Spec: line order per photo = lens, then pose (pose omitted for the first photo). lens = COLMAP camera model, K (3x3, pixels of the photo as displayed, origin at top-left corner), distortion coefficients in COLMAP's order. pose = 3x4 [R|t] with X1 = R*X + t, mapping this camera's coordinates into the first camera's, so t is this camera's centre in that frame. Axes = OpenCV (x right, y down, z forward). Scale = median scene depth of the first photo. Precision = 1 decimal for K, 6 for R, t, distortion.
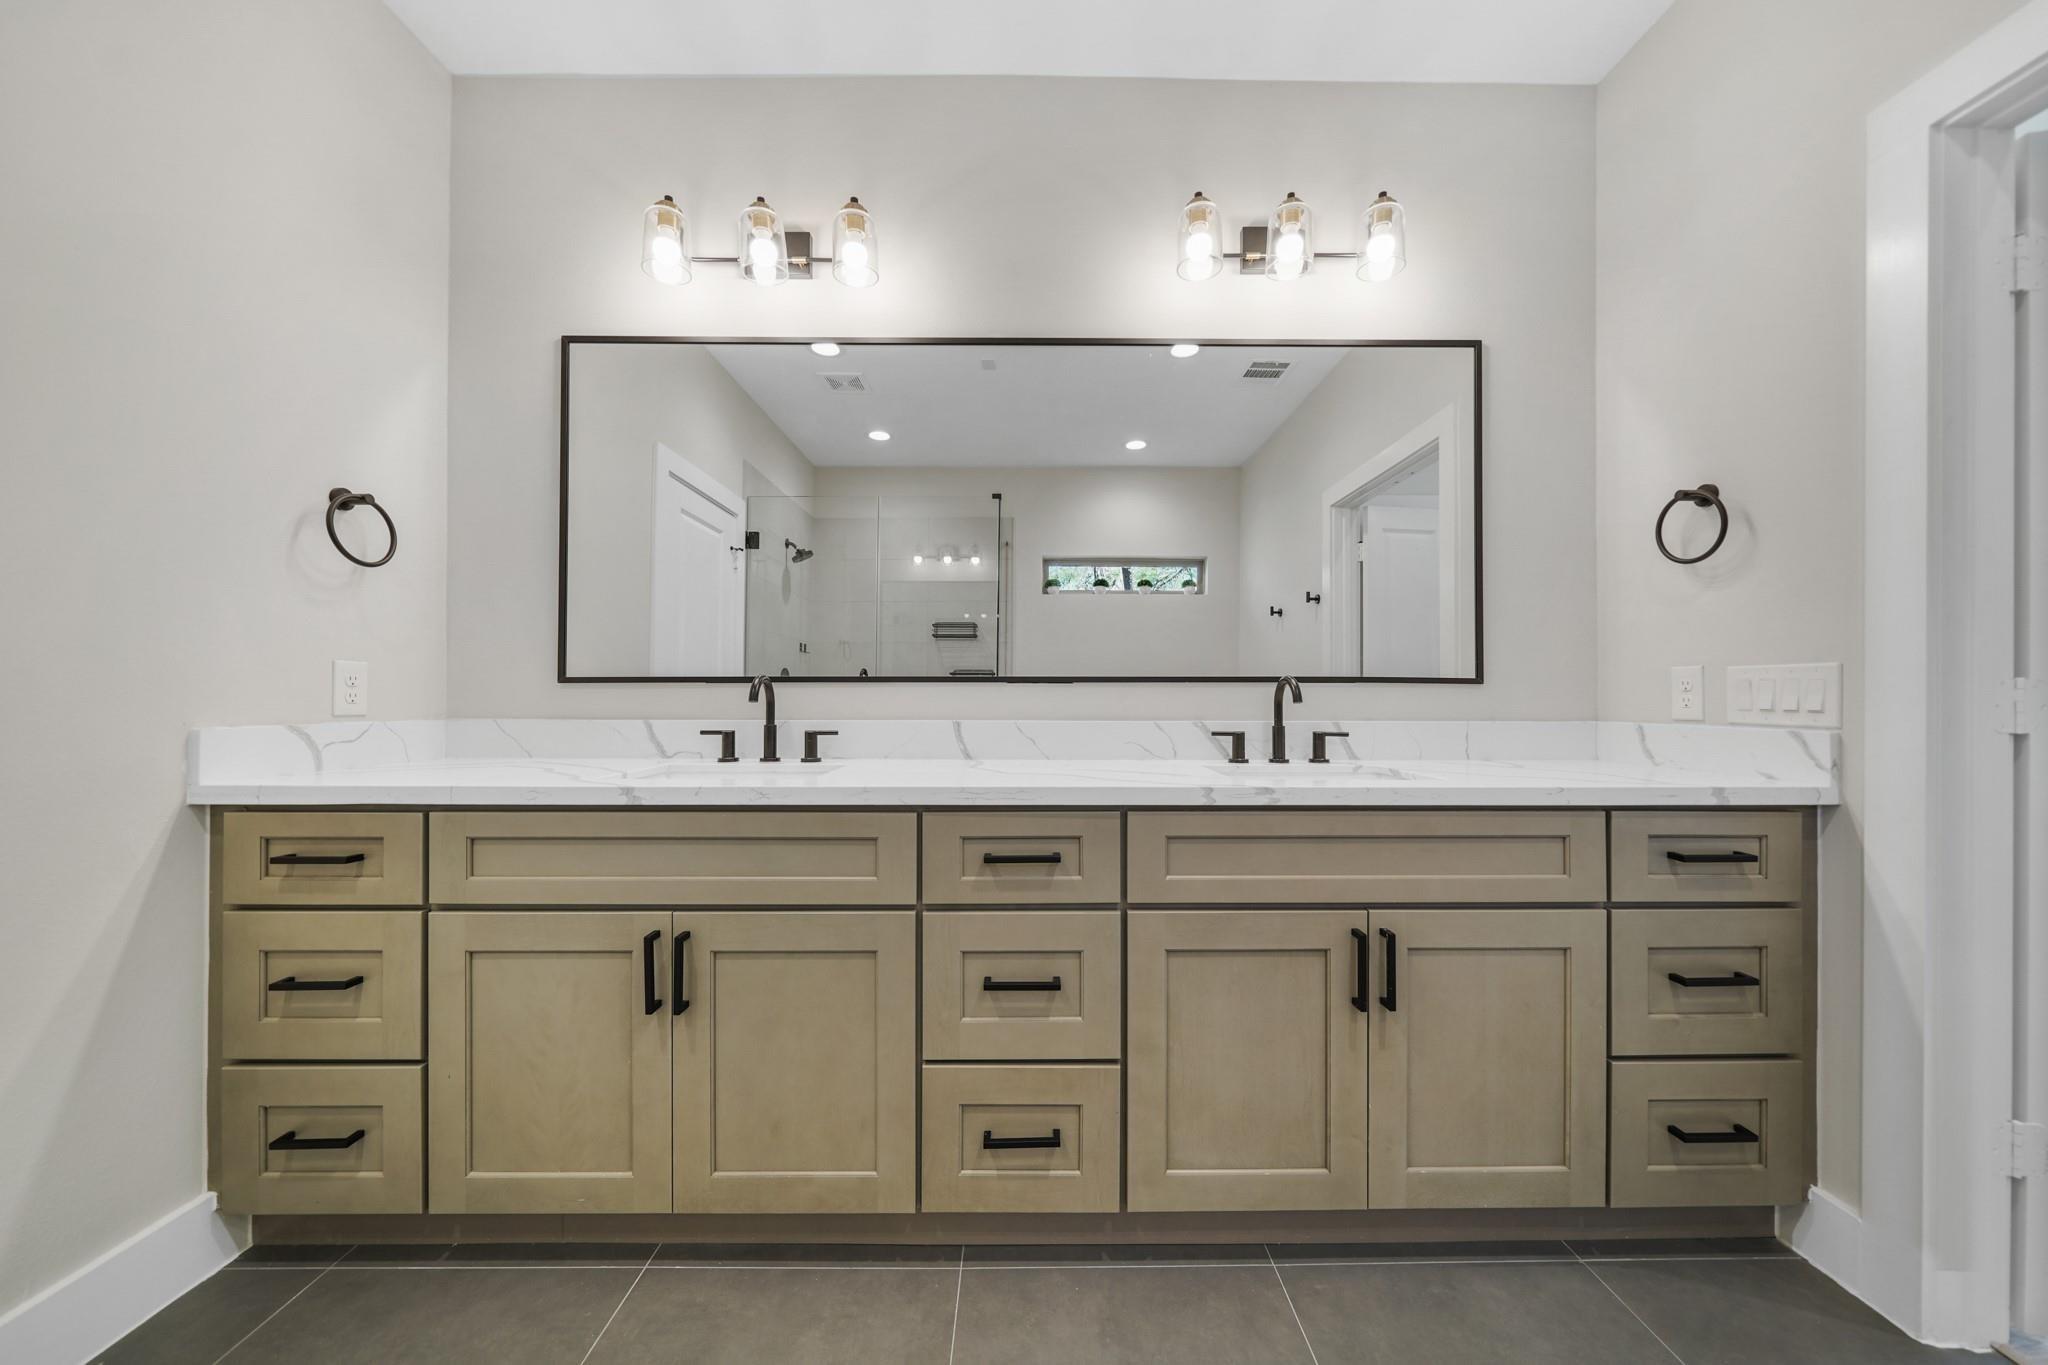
lens RADIAL K [[707.5, 0, 1026.0], [0, 707.5, 697.3], [0, 0, 1]] dist [-0.002458, -0.001079]
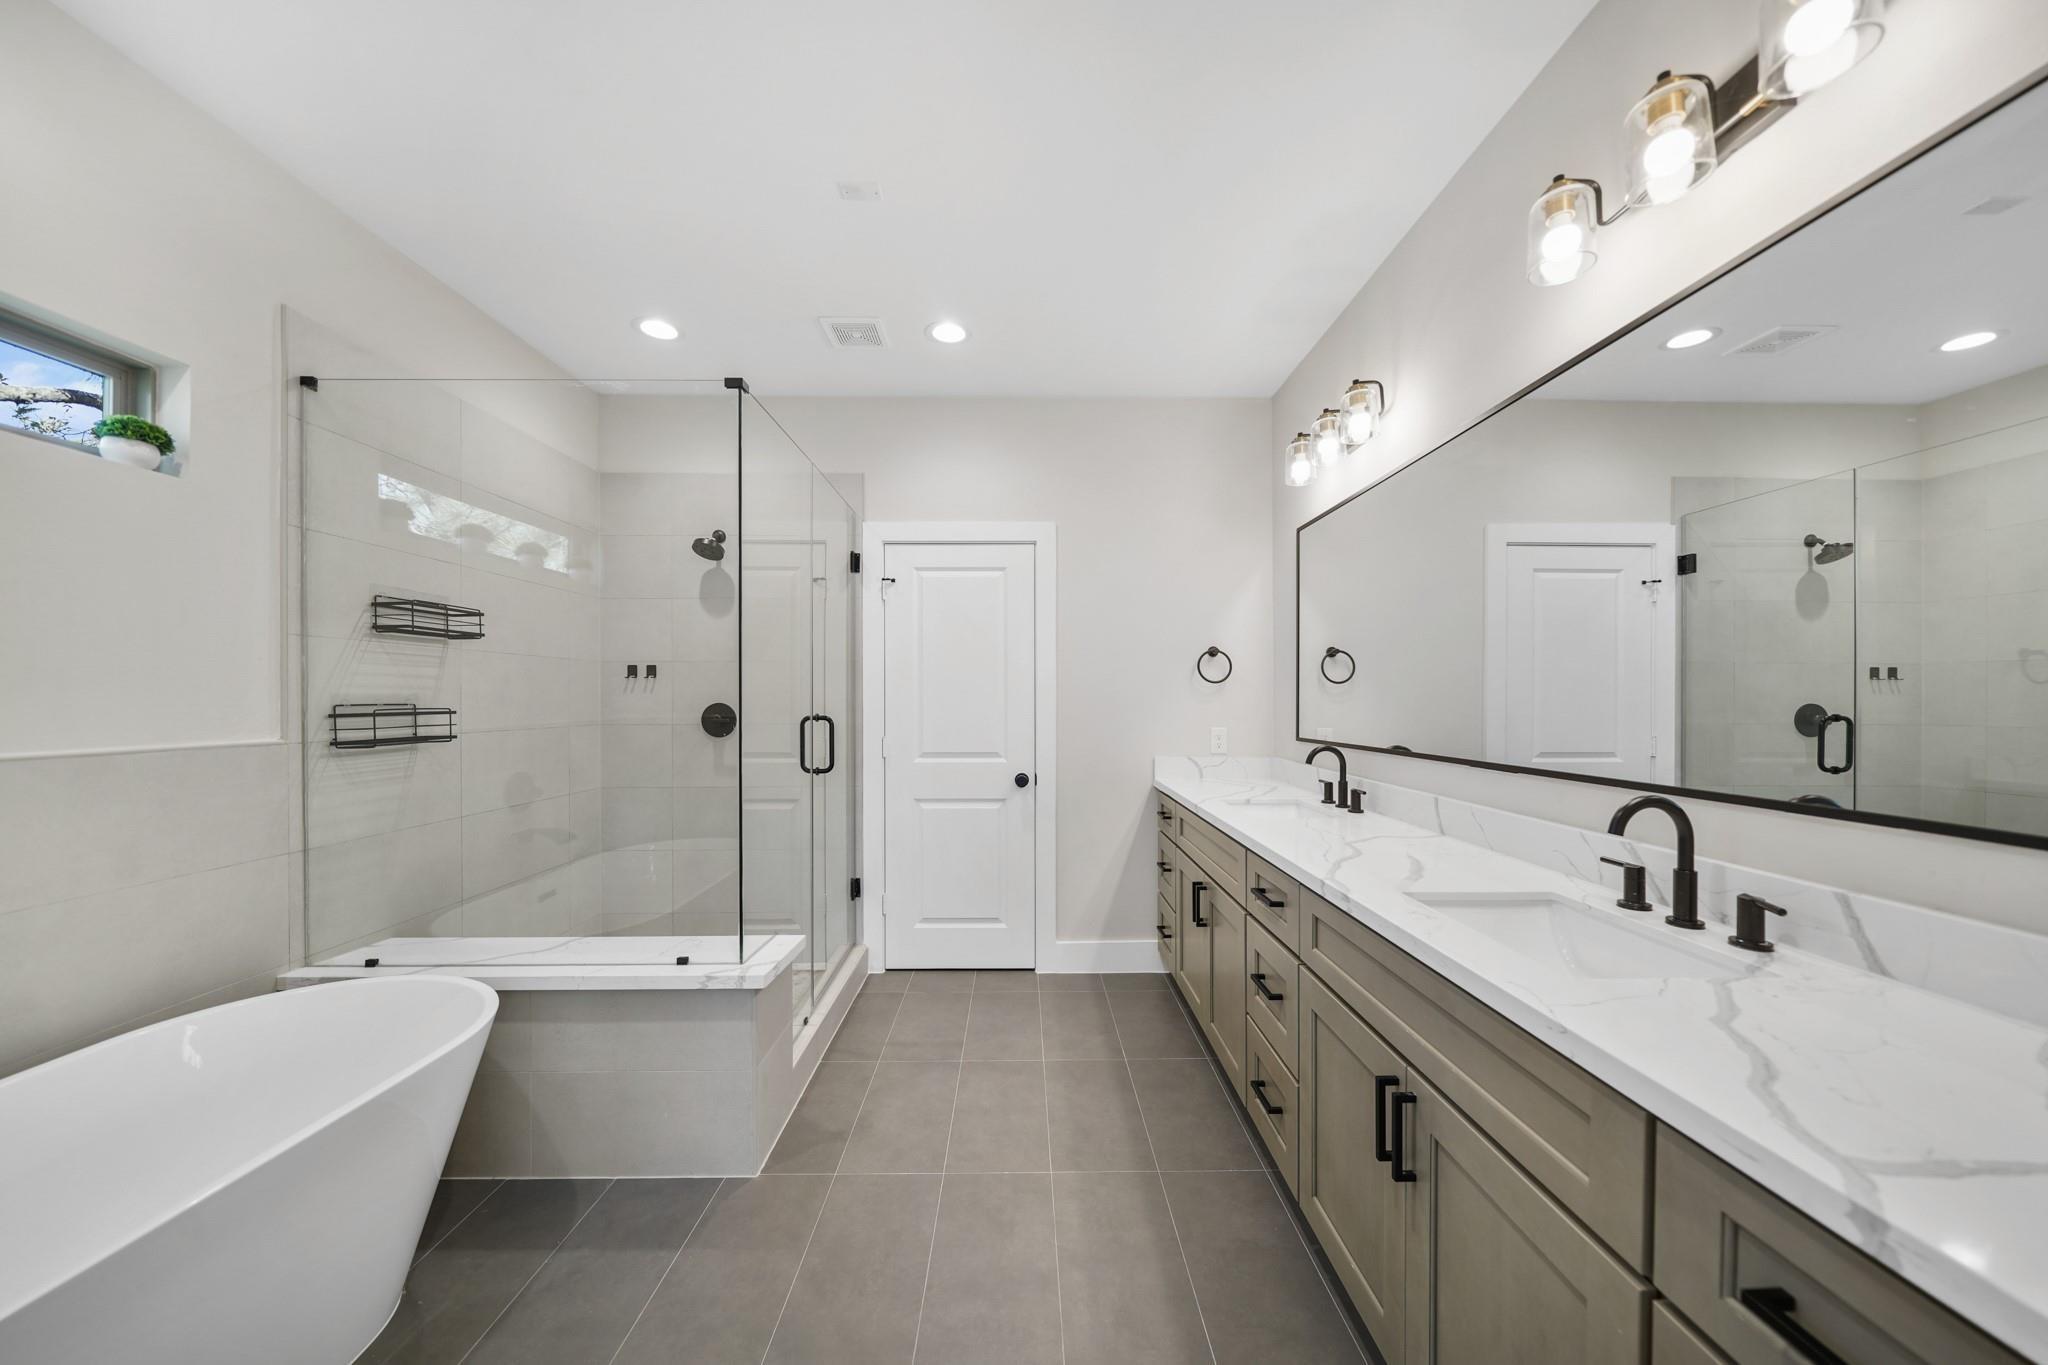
lens RADIAL K [[707.5, 0, 1025.5], [0, 707.5, 693.7], [0, 0, 1]] dist [-0.002458, -0.001079]
pose [[0.004476, -0.008045, -0.999958, 0.985041], [0.002661, 0.999964, -0.008033, -0.118262], [0.999986, -0.002625, 0.004497, 0.365358]]
